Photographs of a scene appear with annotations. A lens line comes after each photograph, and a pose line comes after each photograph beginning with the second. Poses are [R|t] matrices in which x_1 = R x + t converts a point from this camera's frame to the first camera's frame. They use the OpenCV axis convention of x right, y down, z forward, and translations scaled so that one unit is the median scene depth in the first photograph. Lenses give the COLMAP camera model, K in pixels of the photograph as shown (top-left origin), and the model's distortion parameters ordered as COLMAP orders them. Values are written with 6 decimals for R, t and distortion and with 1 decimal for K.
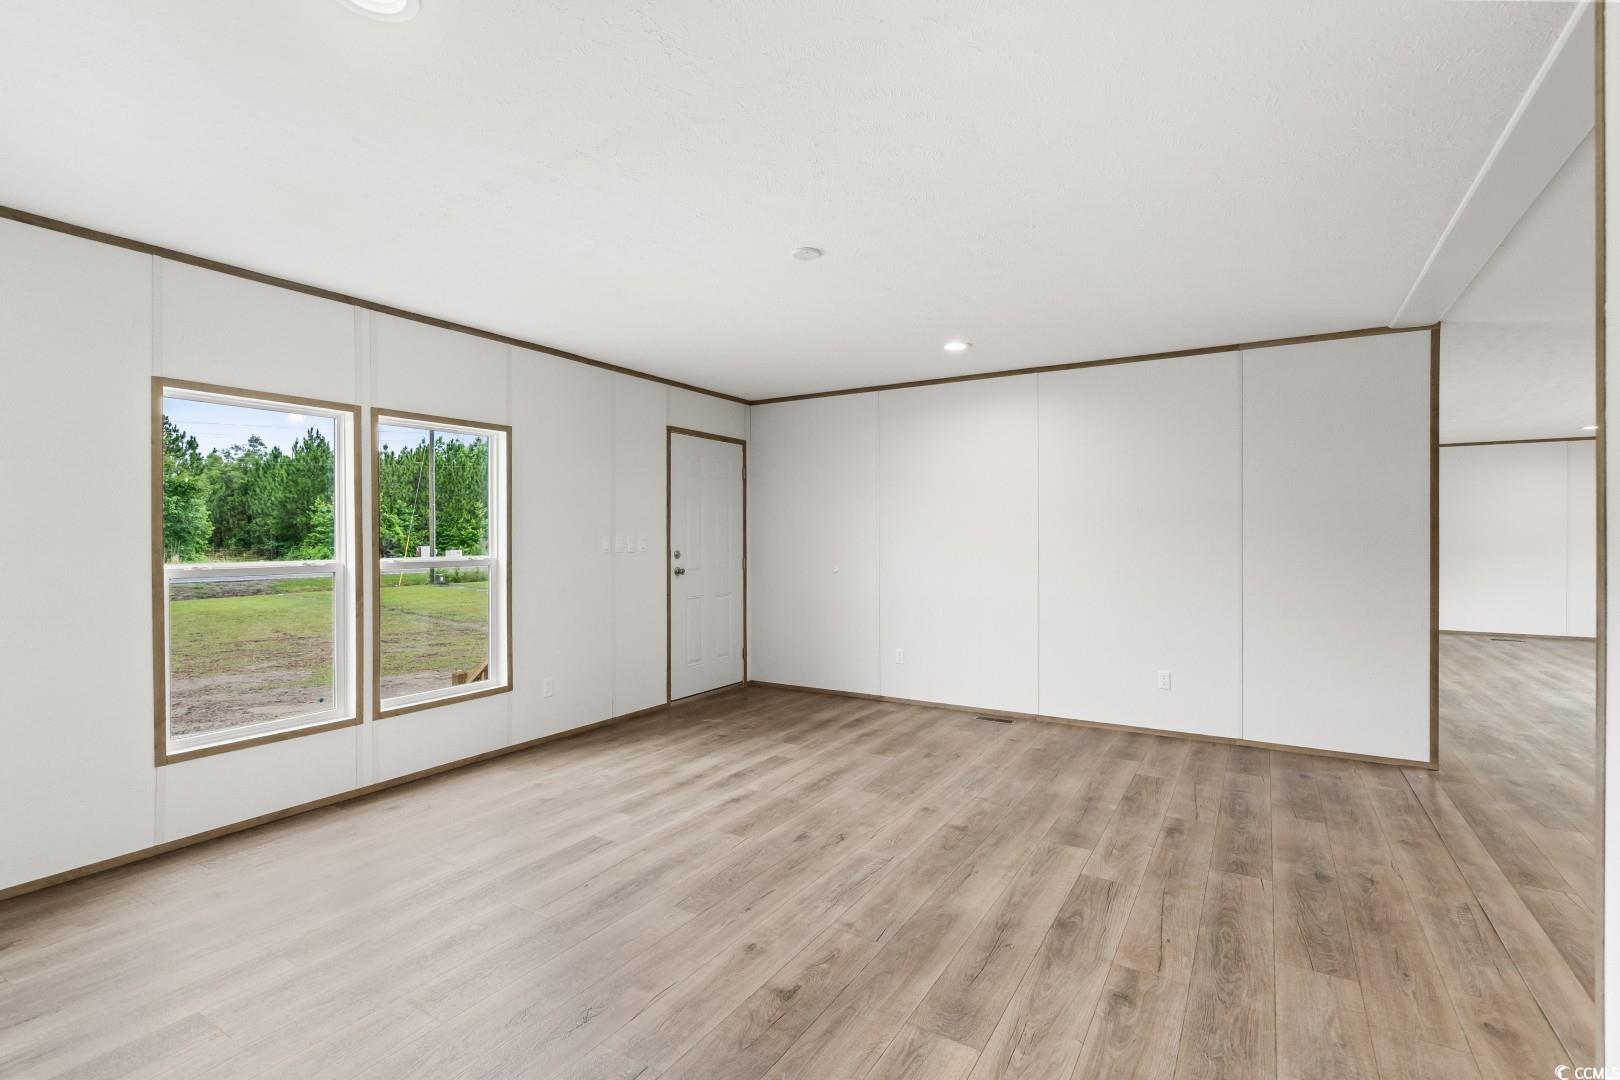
lens RADIAL K [[733.0, 0, 826.7], [0, 733.0, 528.5], [0, 0, 1]] dist [-0.022594, 0.003803]
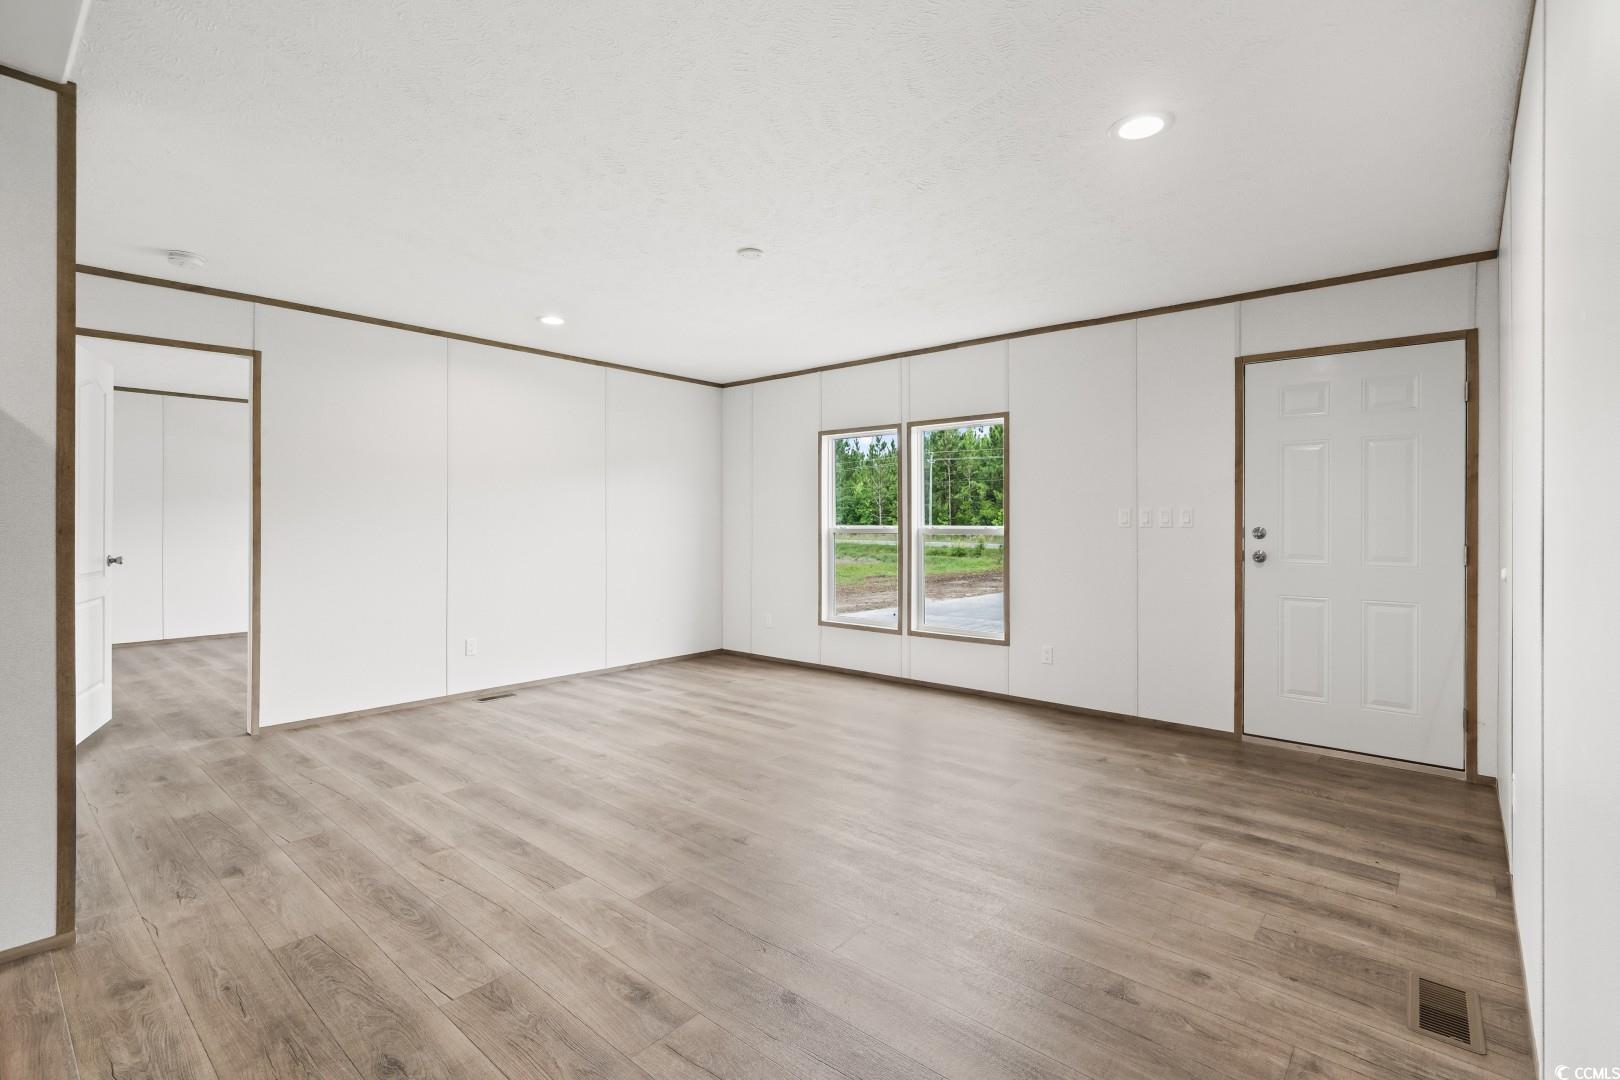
lens RADIAL K [[733.0, 0, 806.5], [0, 733.0, 534.5], [0, 0, 1]] dist [-0.022594, 0.003803]
pose [[-0.158304, 0.025266, -0.987067, 1.060905], [0.011140, 0.999655, 0.023801, 0.027703], [0.987328, -0.007228, -0.158531, 1.263400]]
